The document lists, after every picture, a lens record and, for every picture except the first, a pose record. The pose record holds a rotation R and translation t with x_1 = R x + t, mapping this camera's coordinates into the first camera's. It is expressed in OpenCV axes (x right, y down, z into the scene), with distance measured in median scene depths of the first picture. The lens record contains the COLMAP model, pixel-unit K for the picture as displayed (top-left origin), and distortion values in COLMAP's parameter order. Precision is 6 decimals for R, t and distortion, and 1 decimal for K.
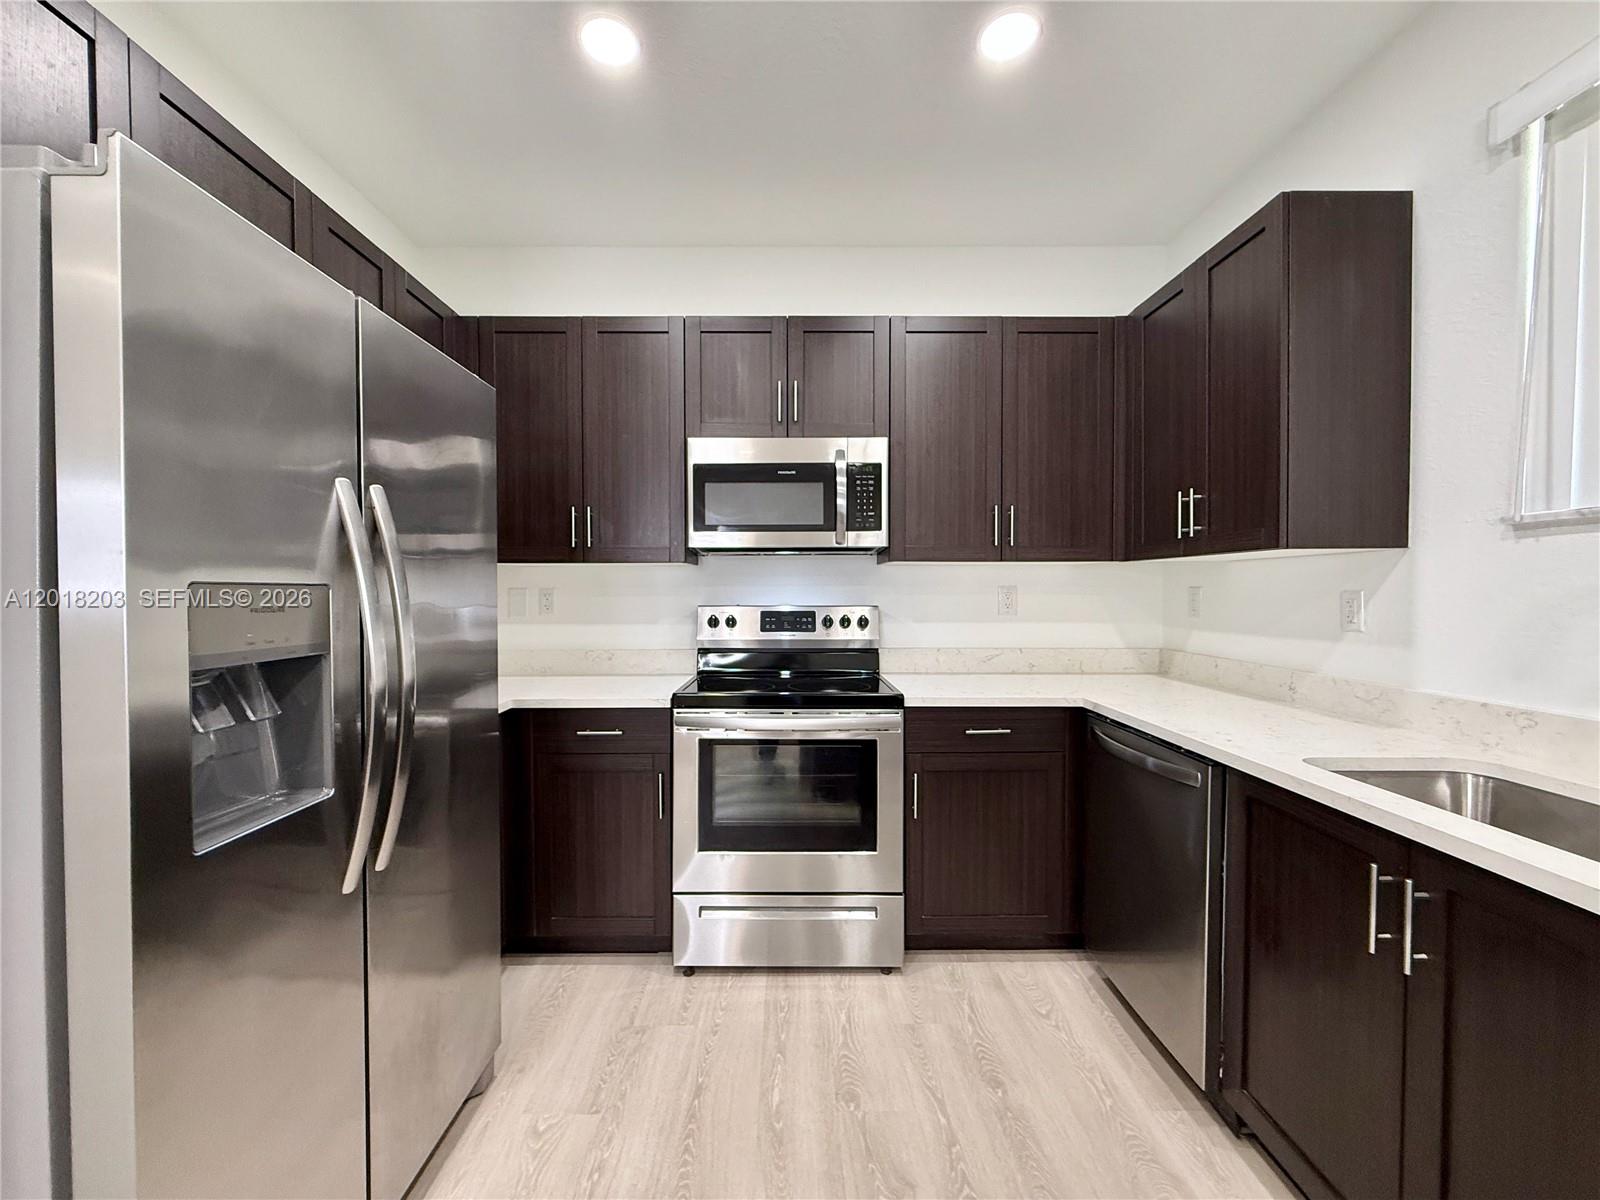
lens RADIAL K [[638.0, 0, 790.4], [0, 638.0, 597.5], [0, 0, 1]] dist [0.000024, -0.000045]
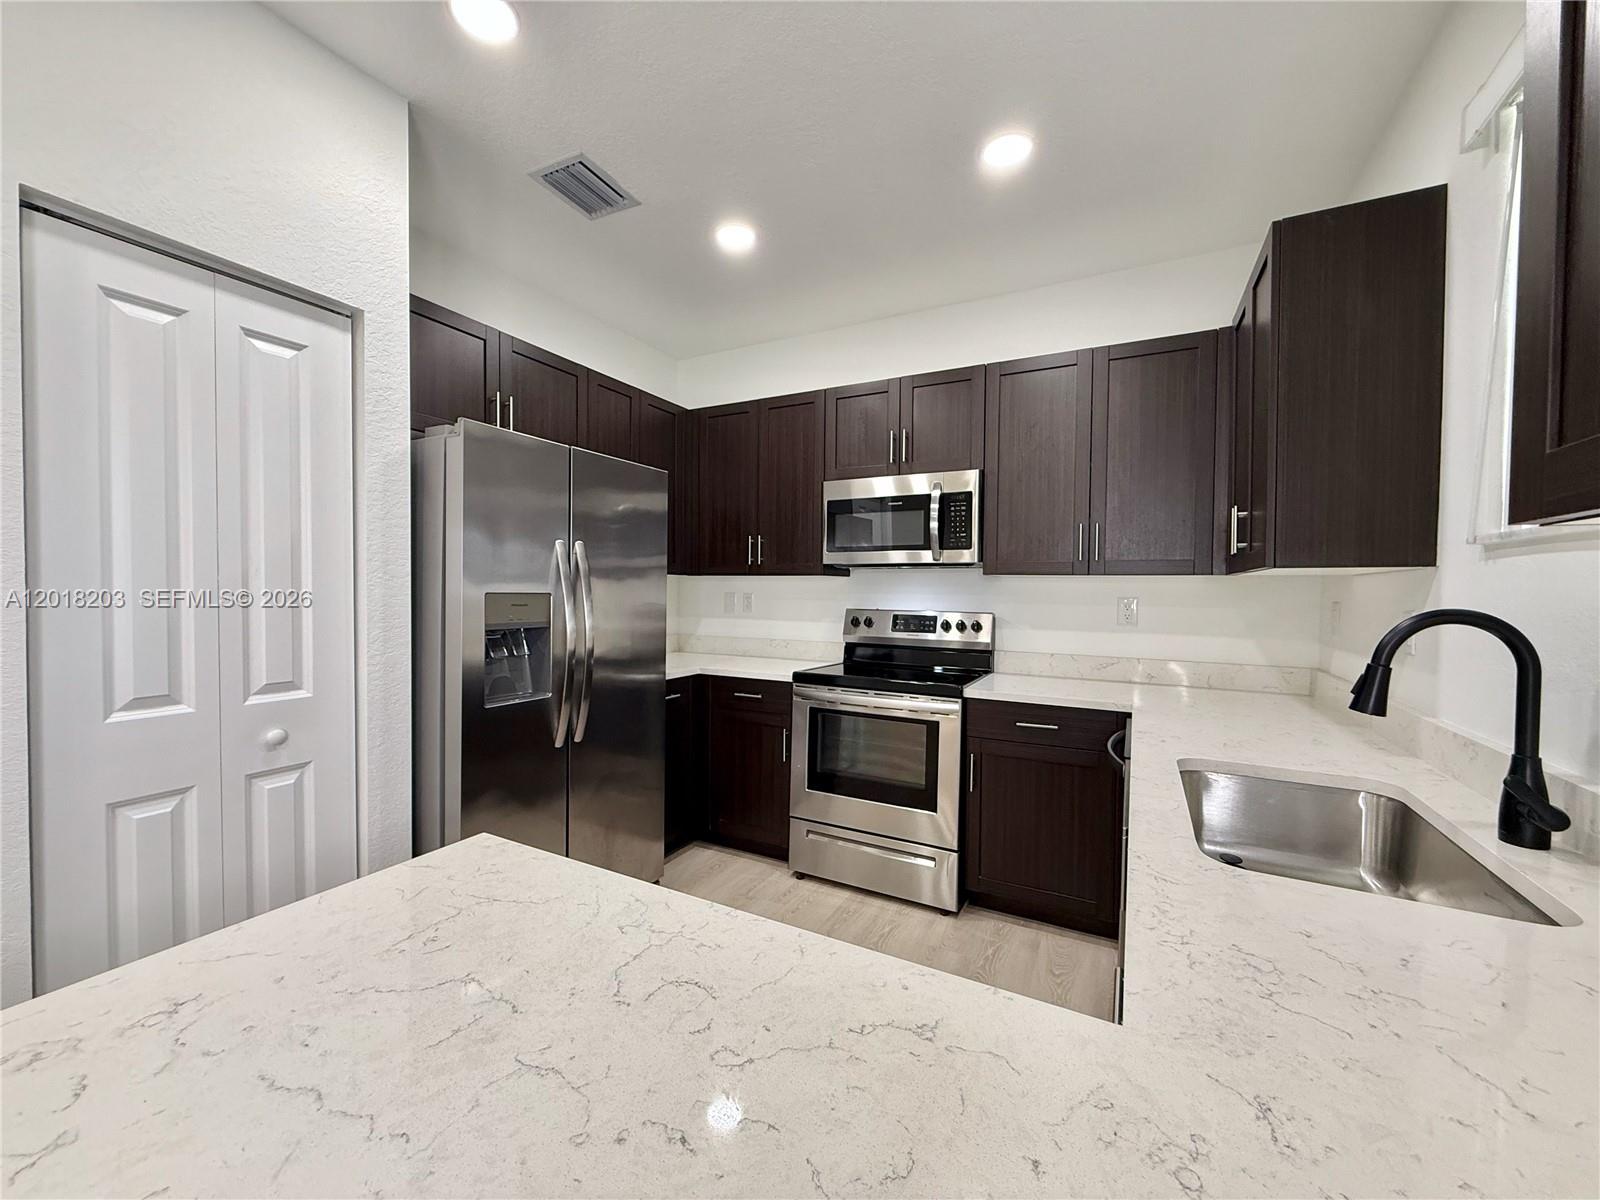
lens RADIAL K [[638.0, 0, 791.0], [0, 638.0, 596.5], [0, 0, 1]] dist [0.000024, -0.000045]
pose [[0.879371, 0.017702, -0.475808, 0.417701], [-0.019782, 0.999804, 0.000638, -0.011550], [0.475727, 0.008851, 0.879549, -0.194158]]
